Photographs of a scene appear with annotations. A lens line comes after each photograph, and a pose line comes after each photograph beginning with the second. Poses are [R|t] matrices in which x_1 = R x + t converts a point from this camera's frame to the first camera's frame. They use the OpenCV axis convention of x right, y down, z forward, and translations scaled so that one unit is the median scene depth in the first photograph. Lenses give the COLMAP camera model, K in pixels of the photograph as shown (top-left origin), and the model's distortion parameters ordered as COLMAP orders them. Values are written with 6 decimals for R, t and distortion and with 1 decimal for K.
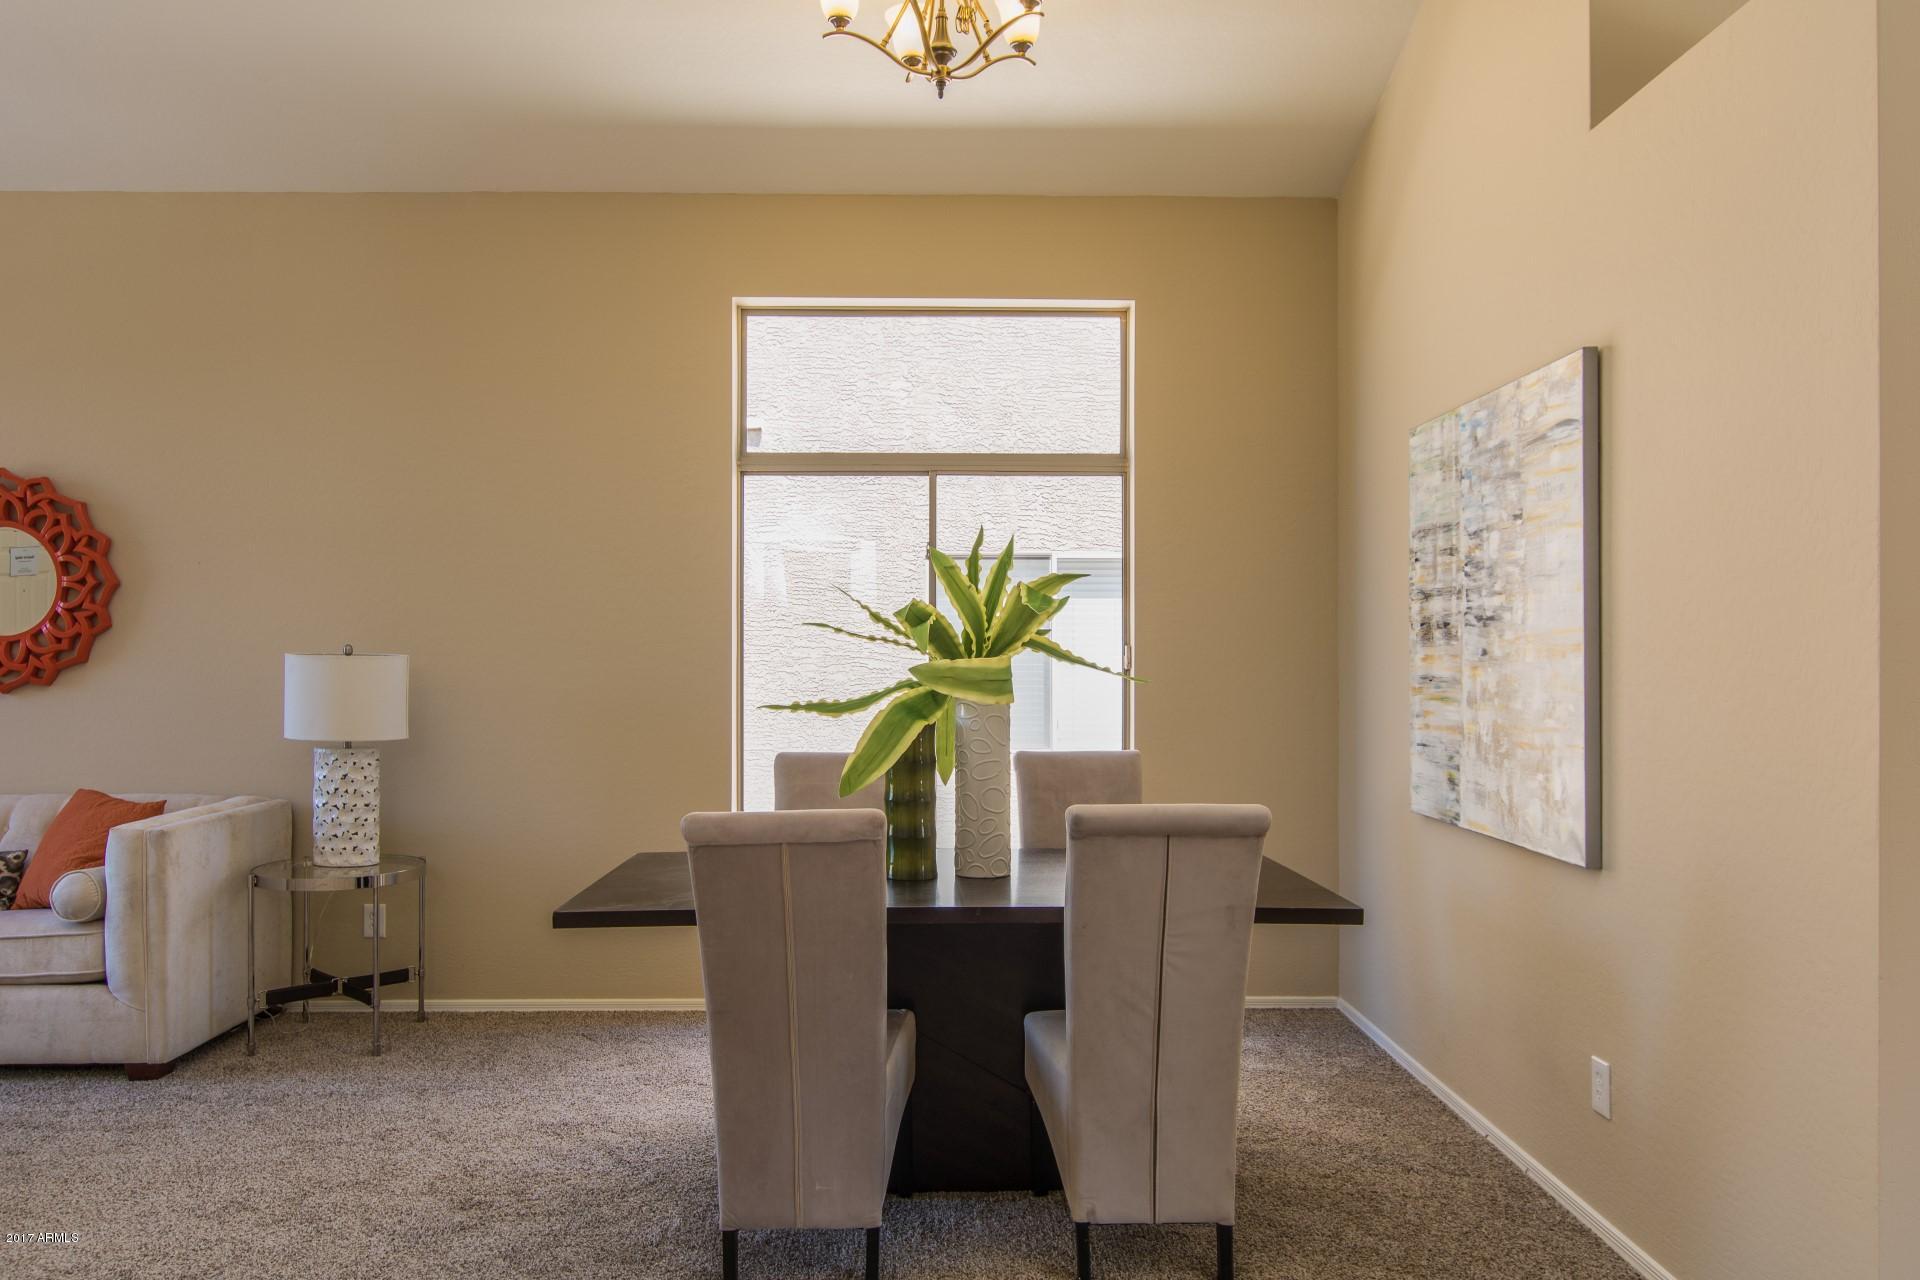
lens RADIAL K [[1445.1, 0, 965.4], [0, 1445.1, 649.8], [0, 0, 1]] dist [0.006019, 0.007639]
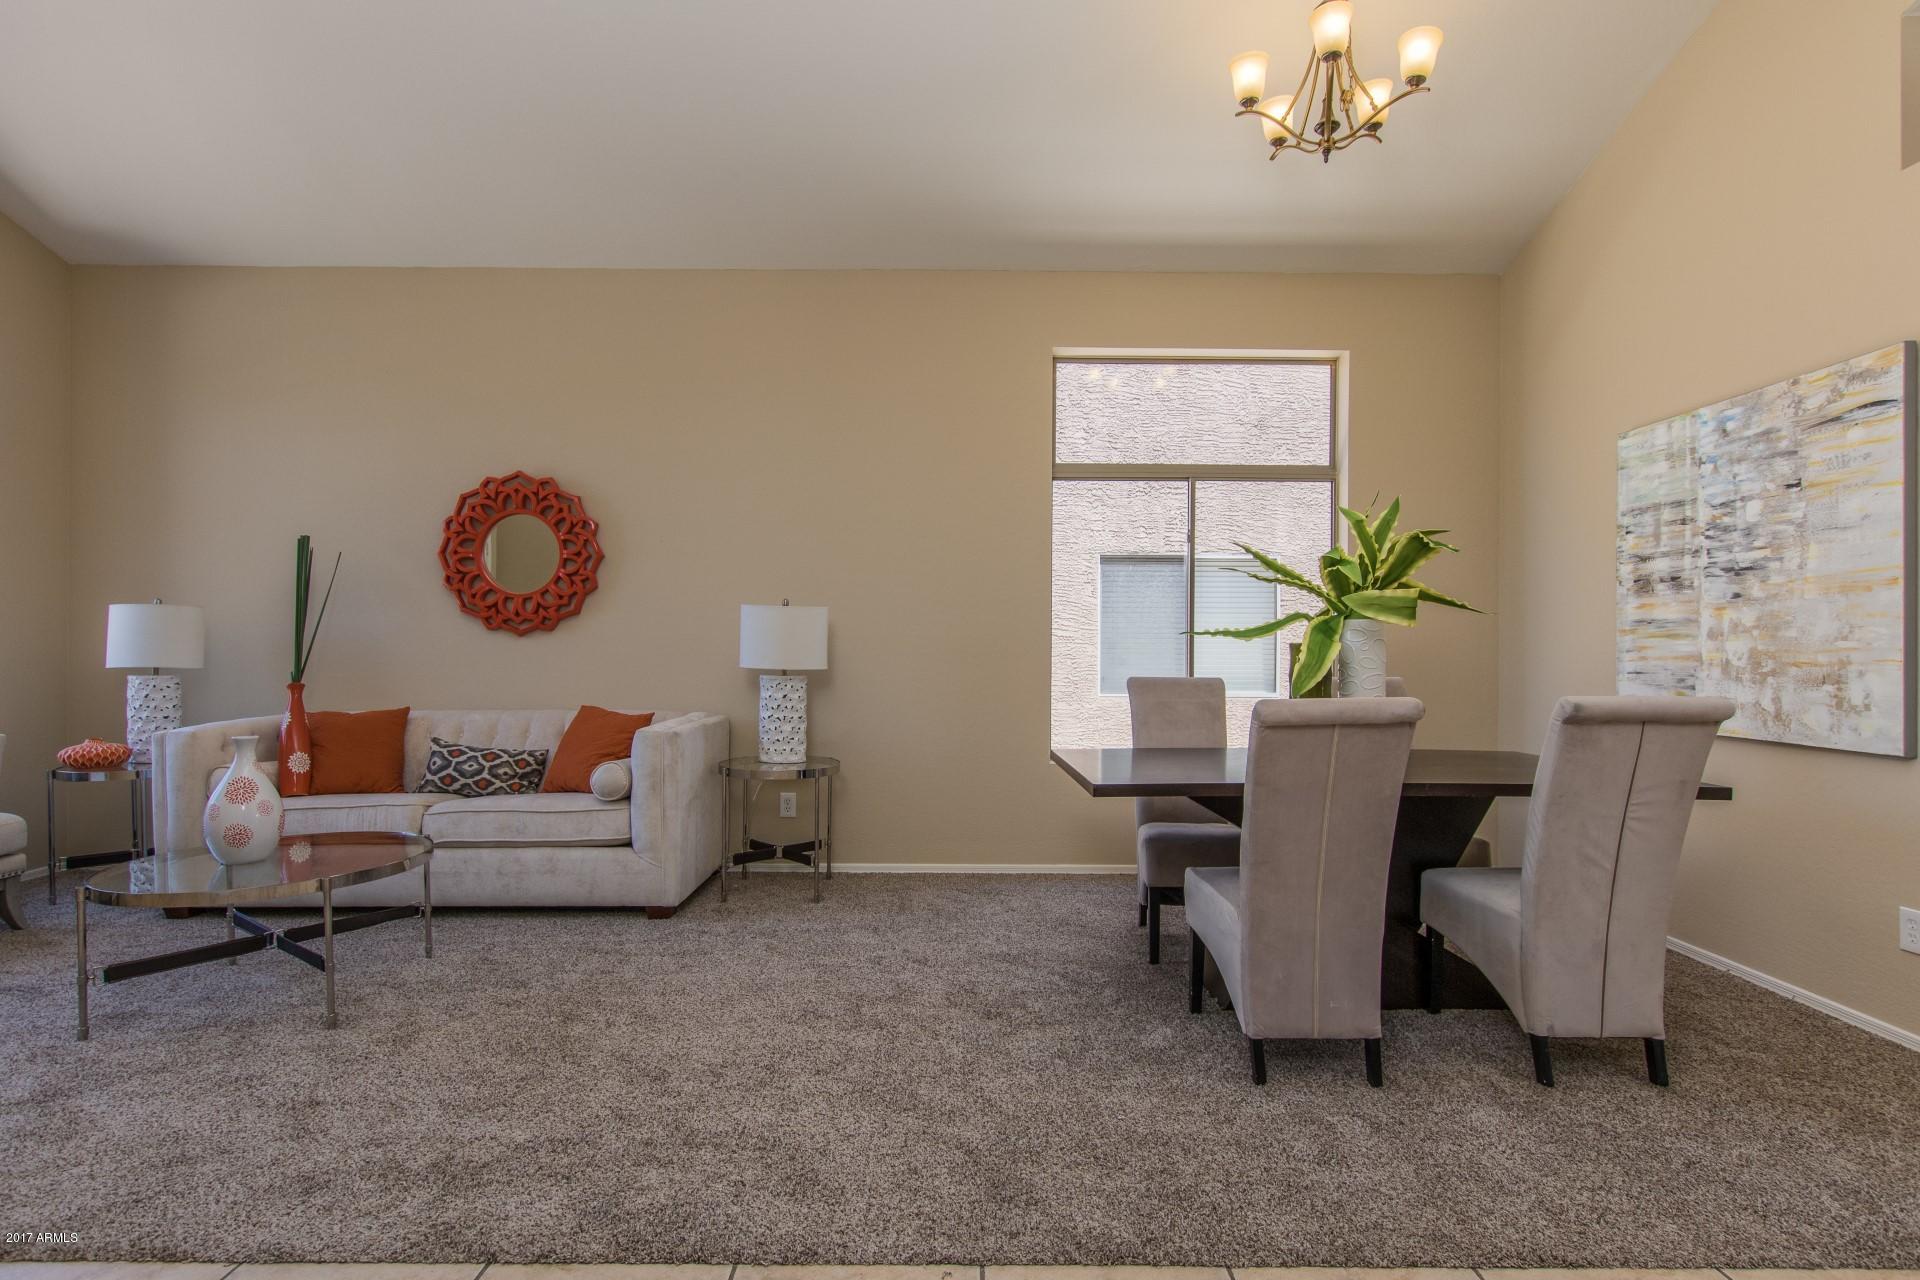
lens RADIAL K [[961.1, 0, 949.5], [0, 961.1, 648.5], [0, 0, 1]] dist [0.008679, -0.003850]
pose [[0.999928, 0.005707, -0.010521, -0.291406], [-0.005710, 0.999984, -0.000316, 0.046508], [0.010519, 0.000376, 0.999945, 0.116231]]
